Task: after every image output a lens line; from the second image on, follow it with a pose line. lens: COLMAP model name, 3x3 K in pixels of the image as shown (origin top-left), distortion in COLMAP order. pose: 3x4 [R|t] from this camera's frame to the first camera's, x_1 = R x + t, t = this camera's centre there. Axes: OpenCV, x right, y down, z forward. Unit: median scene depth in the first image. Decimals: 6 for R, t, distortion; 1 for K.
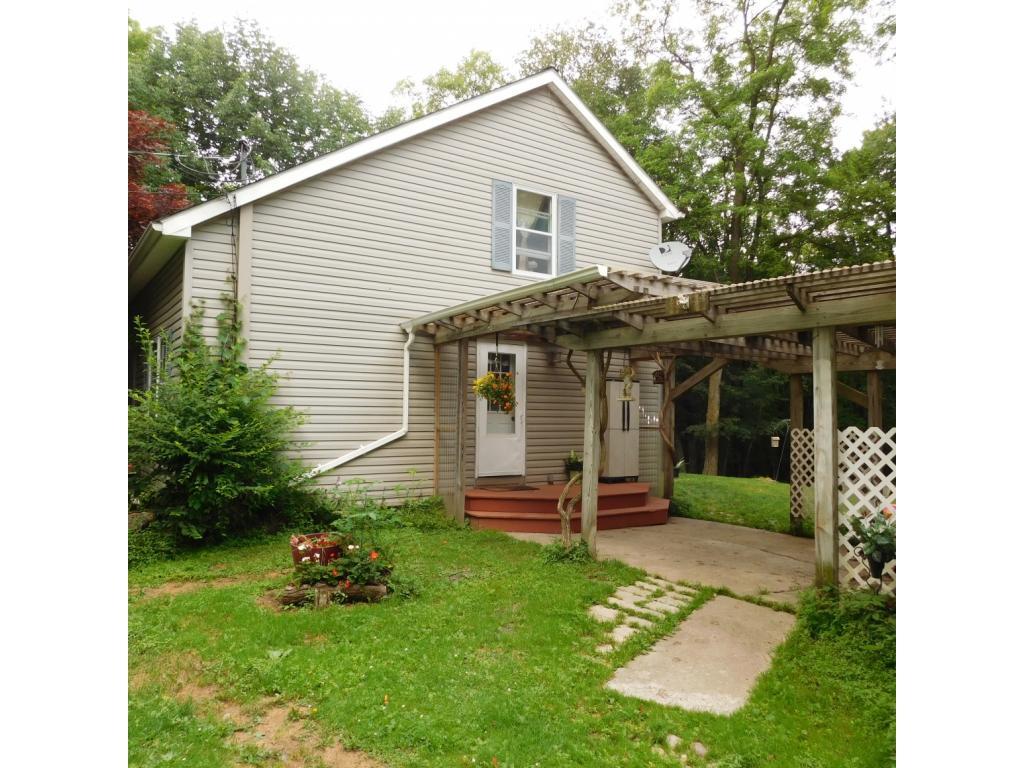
lens RADIAL K [[661.1, 0, 514.7], [0, 661.1, 400.5], [0, 0, 1]] dist [0.000209, 0.000095]
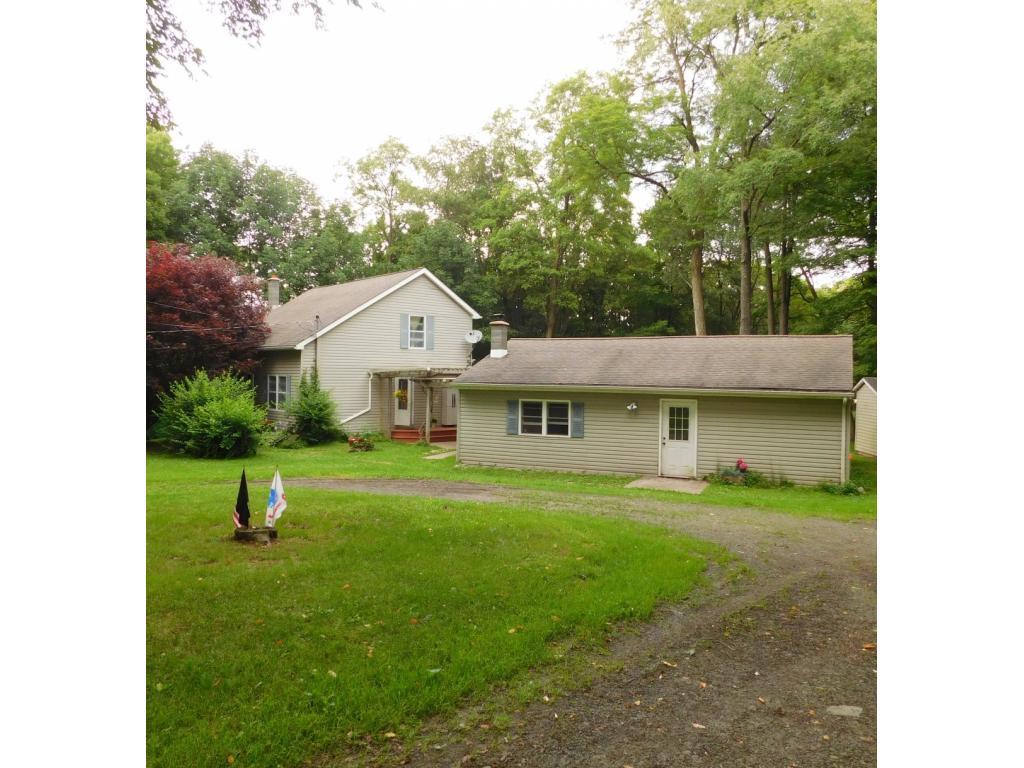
lens RADIAL K [[683.0, 0, 512.0], [0, 683.0, 384.0], [0, 0, 1]] dist [-0.004895, -0.000412]
pose [[0.993107, 0.001448, 0.117206, 0.113410], [-0.005570, 0.999377, 0.034853, -0.190419], [-0.117083, -0.035265, 0.992496, -2.259692]]
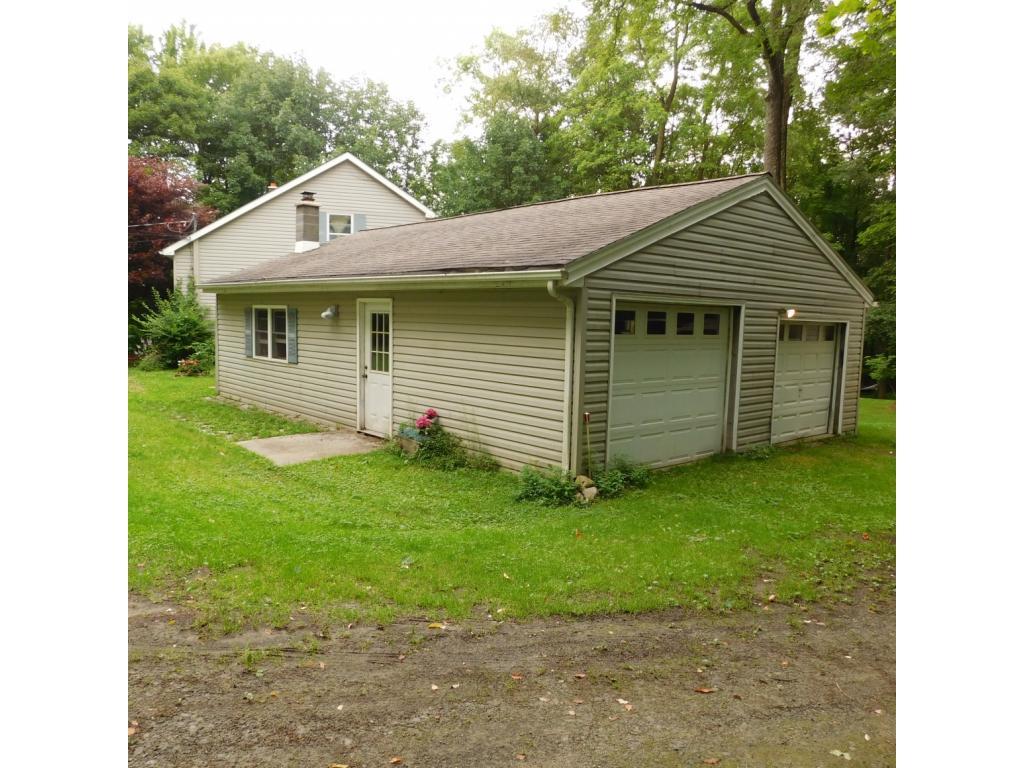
lens RADIAL K [[683.0, 0, 512.0], [0, 683.0, 384.0], [0, 0, 1]] dist [-0.004895, -0.000412]
pose [[0.962209, 0.038642, -0.269556, 1.508966], [-0.007055, 0.993086, 0.117179, -0.057869], [0.272220, -0.110849, 0.955829, -1.256662]]
